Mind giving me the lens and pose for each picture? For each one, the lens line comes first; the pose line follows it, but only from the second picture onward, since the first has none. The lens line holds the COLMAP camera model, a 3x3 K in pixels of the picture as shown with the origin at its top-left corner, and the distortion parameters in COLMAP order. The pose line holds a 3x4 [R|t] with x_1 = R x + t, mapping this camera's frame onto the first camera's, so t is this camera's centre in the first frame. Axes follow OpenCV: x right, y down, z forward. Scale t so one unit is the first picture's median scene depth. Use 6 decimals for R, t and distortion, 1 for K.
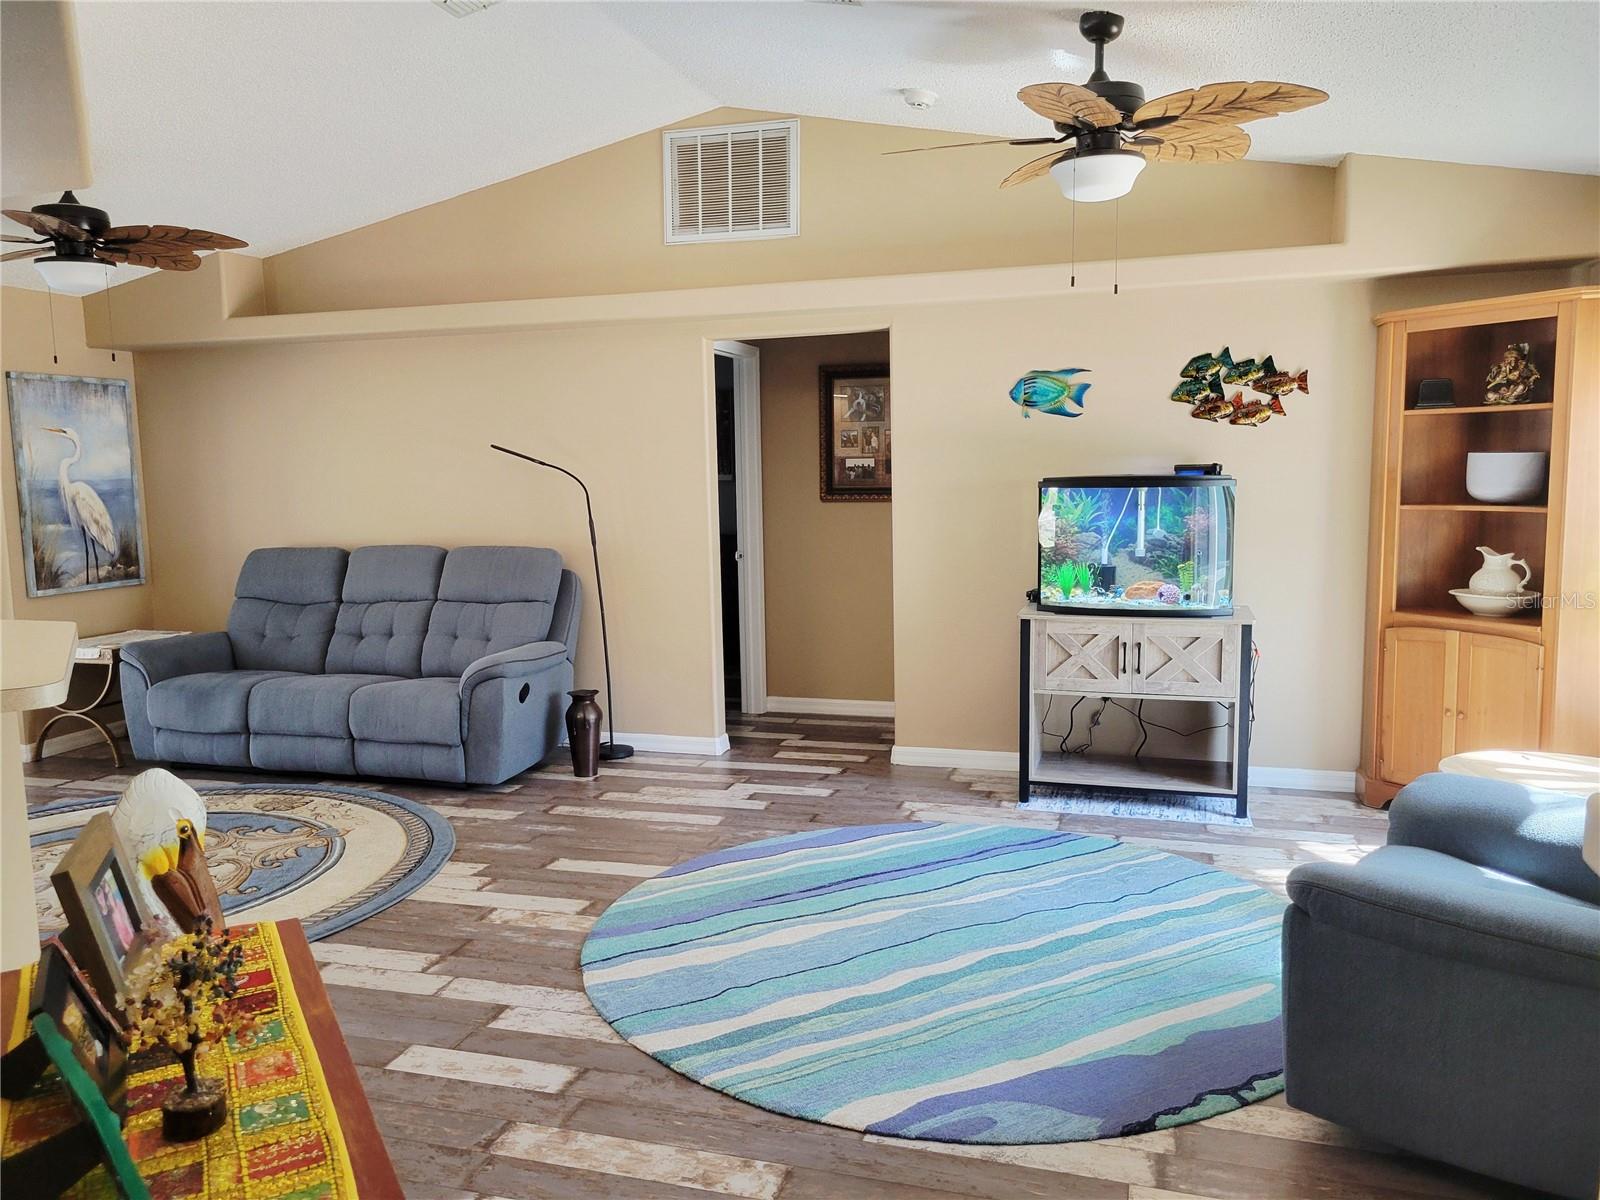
lens RADIAL K [[1203.7, 0, 769.6], [0, 1203.7, 595.0], [0, 0, 1]] dist [0.057100, -0.046282]
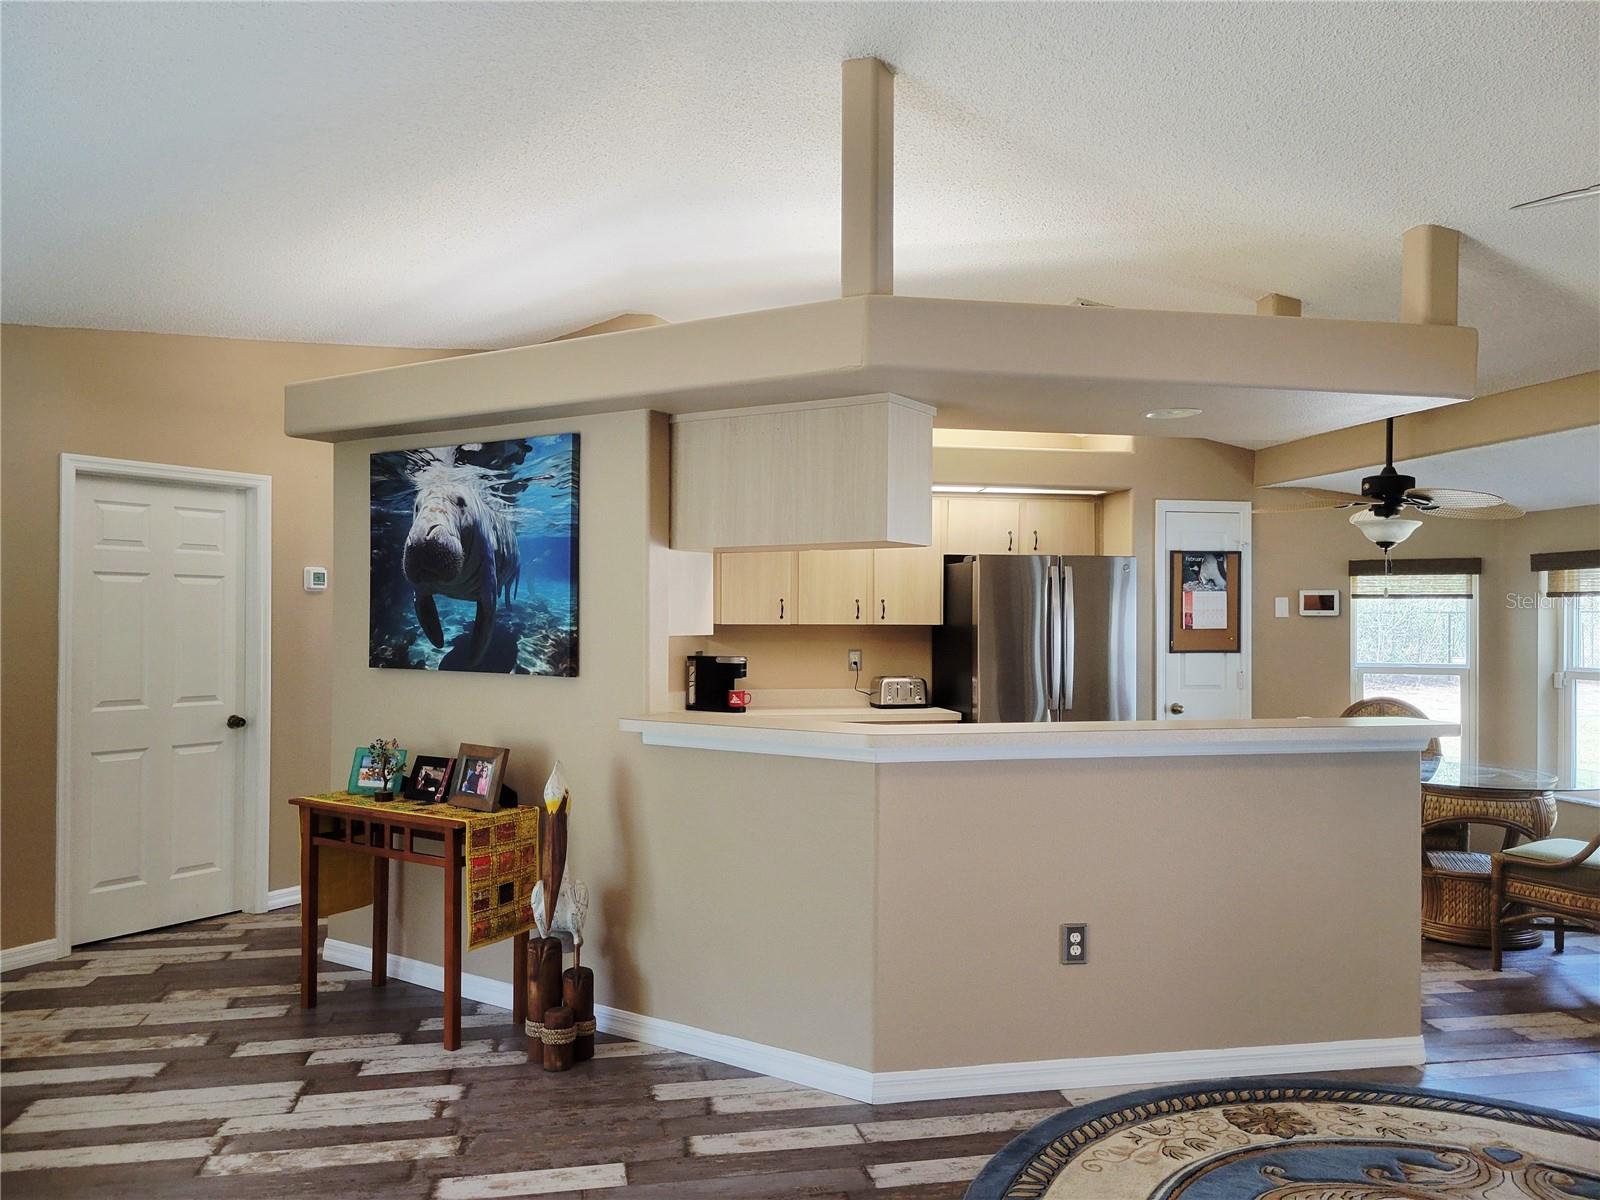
lens RADIAL K [[1203.7, 0, 799.2], [0, 1203.7, 608.1], [0, 0, 1]] dist [0.057100, -0.046282]
pose [[-0.876553, 0.014900, -0.481074, 0.034464], [-0.038699, 0.994103, 0.101301, -0.126254], [0.479746, 0.107413, -0.870808, 1.149165]]
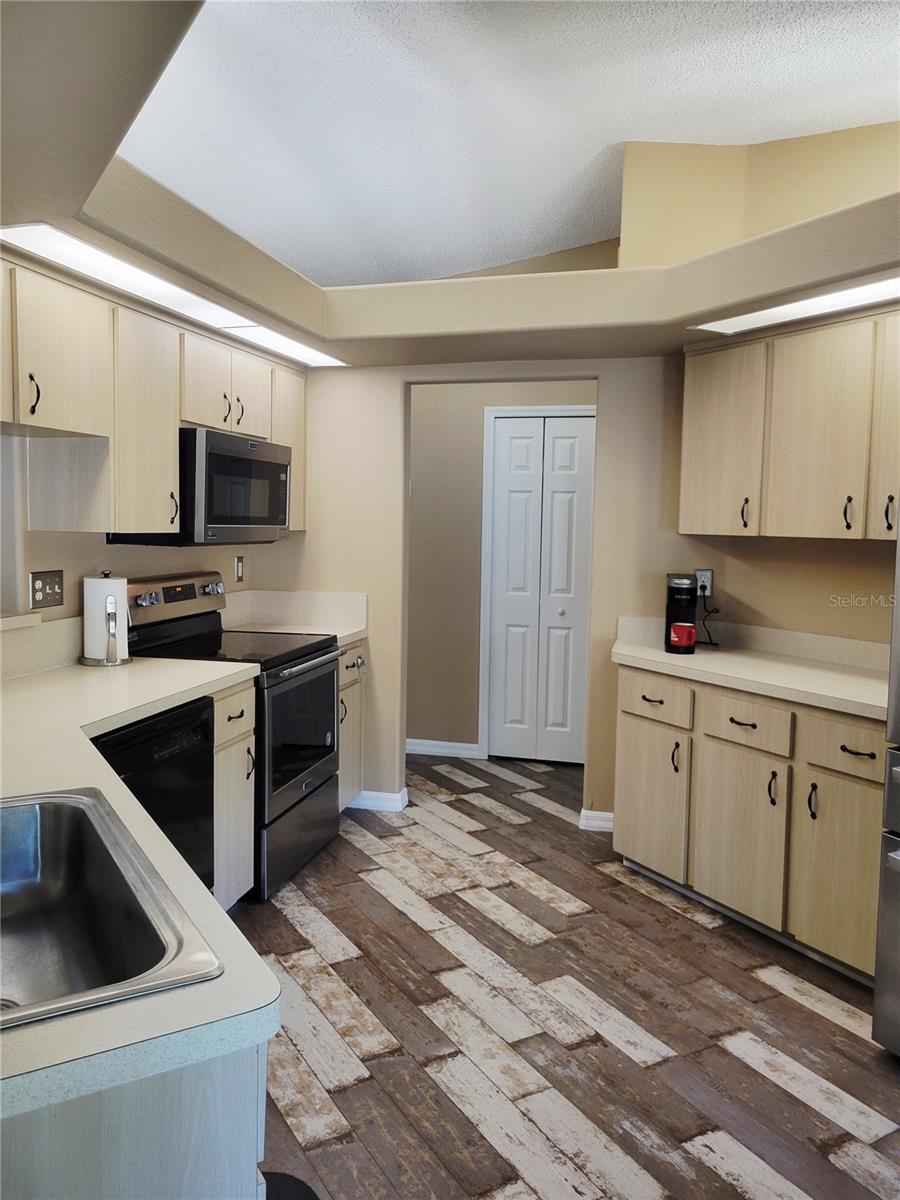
lens RADIAL K [[902.8, 0, 445.8], [0, 902.8, 585.5], [0, 0, 1]] dist [0.057100, -0.046282]
pose [[-0.742764, -0.040744, 0.668313, -0.881894], [0.071718, 0.987563, 0.139915, -0.047662], [-0.665702, 0.151853, -0.730604, 0.637828]]
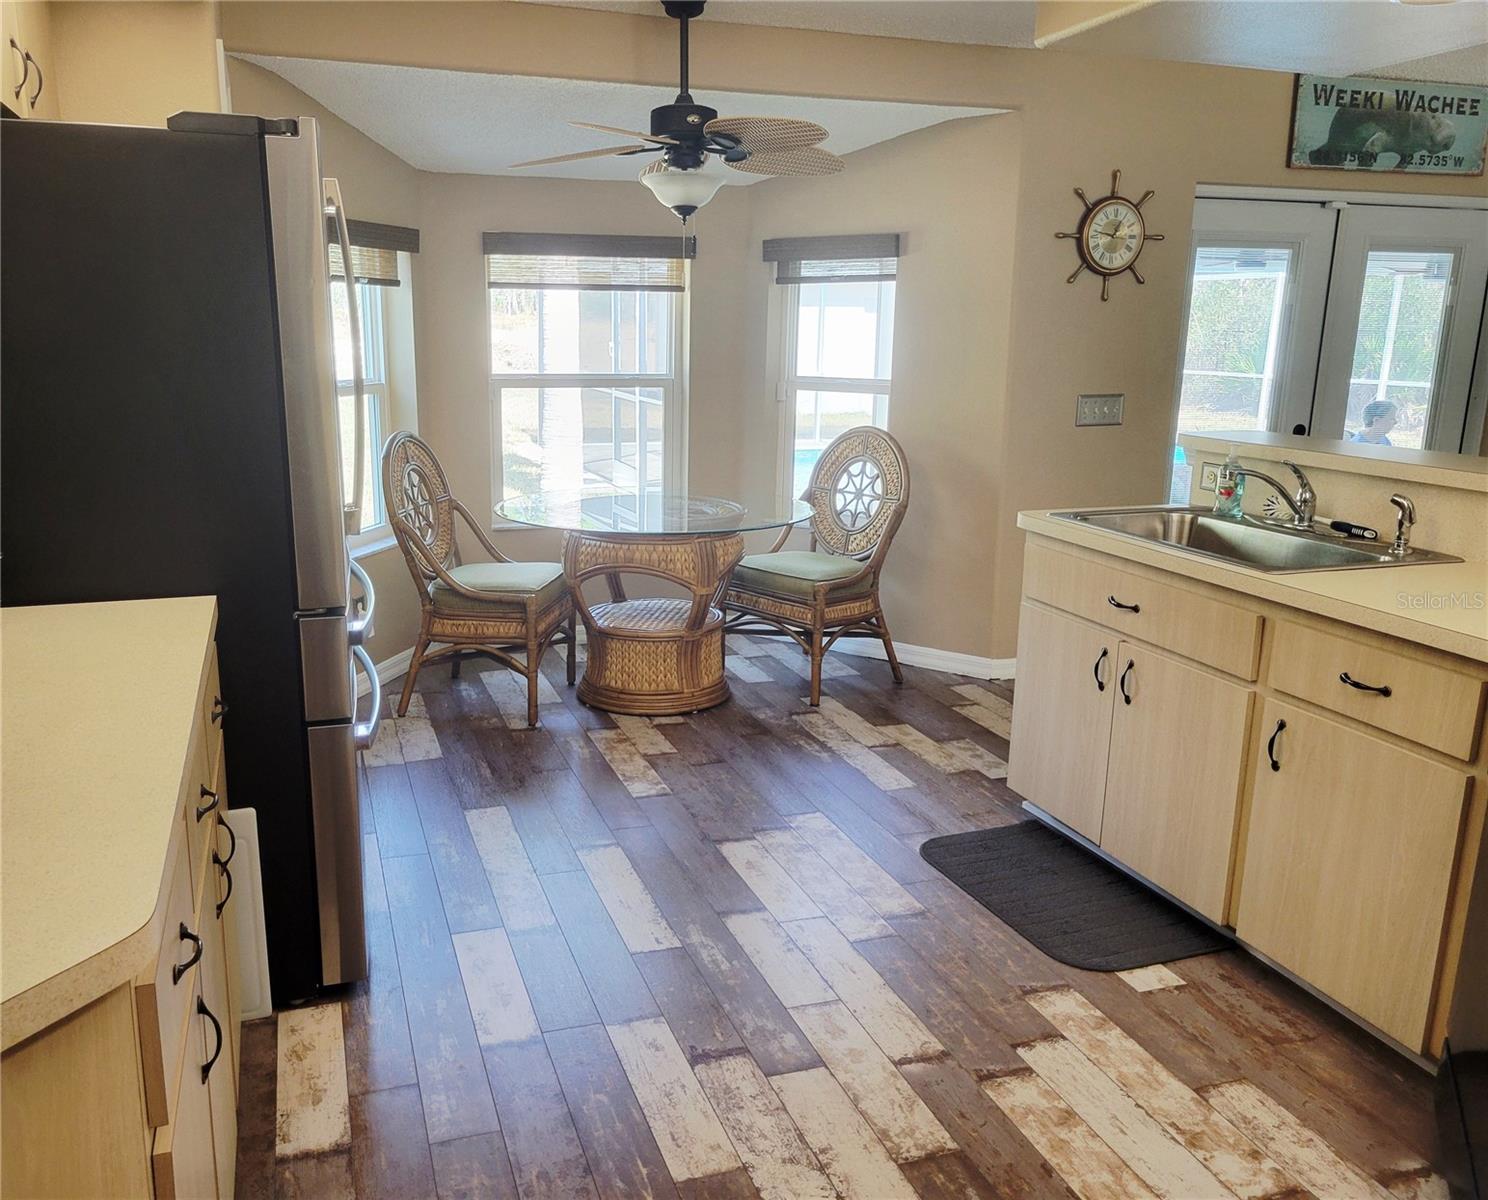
lens RADIAL K [[1194.7, 0, 673.7], [0, 1194.7, 604.0], [0, 0, 1]] dist [0.027660, -0.019939]
pose [[0.575165, 0.213003, -0.789819, -0.295803], [-0.110592, 0.976888, 0.182918, 0.014996], [0.810527, -0.017861, 0.585429, -0.020180]]
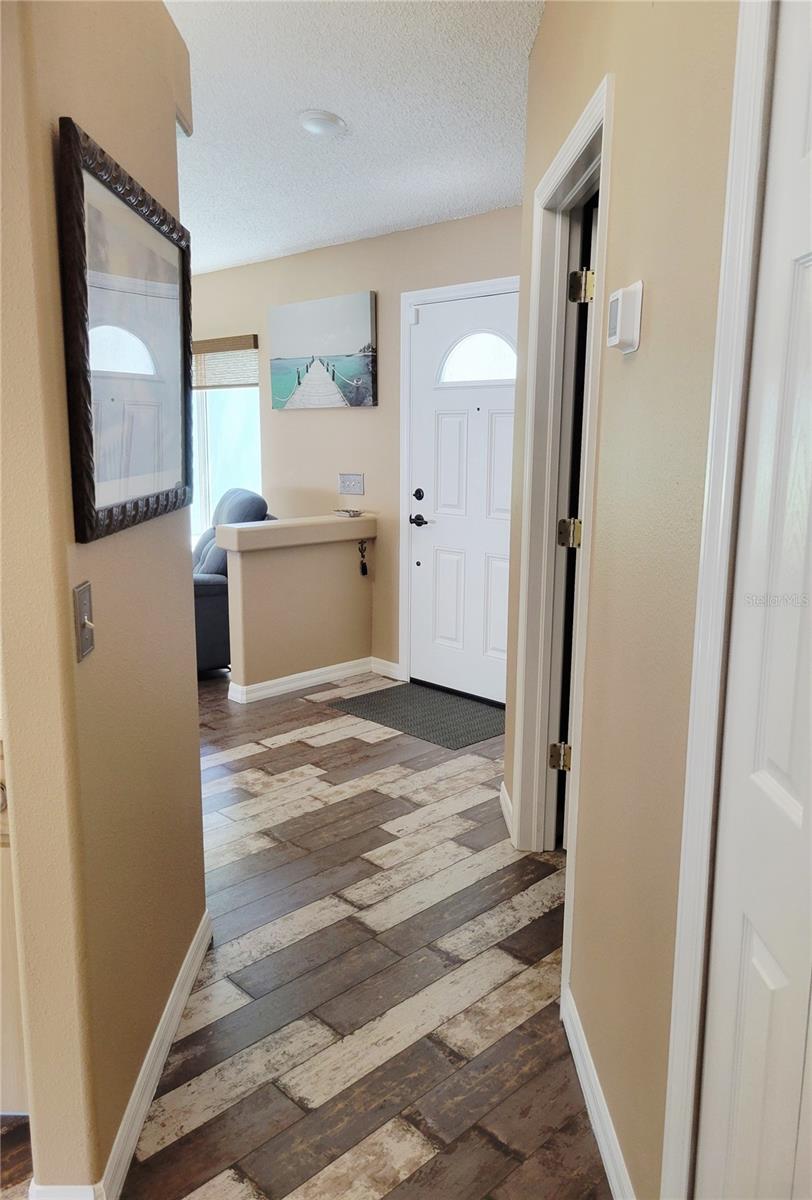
lens RADIAL K [[906.9, 0, 369.9], [0, 906.9, 592.3], [0, 0, 1]] dist [0.038296, -0.021440]
pose [[0.491250, -0.140132, 0.859672, -0.464859], [0.087328, 0.989924, 0.111462, 0.038481], [-0.866630, 0.020318, 0.498538, -0.208058]]
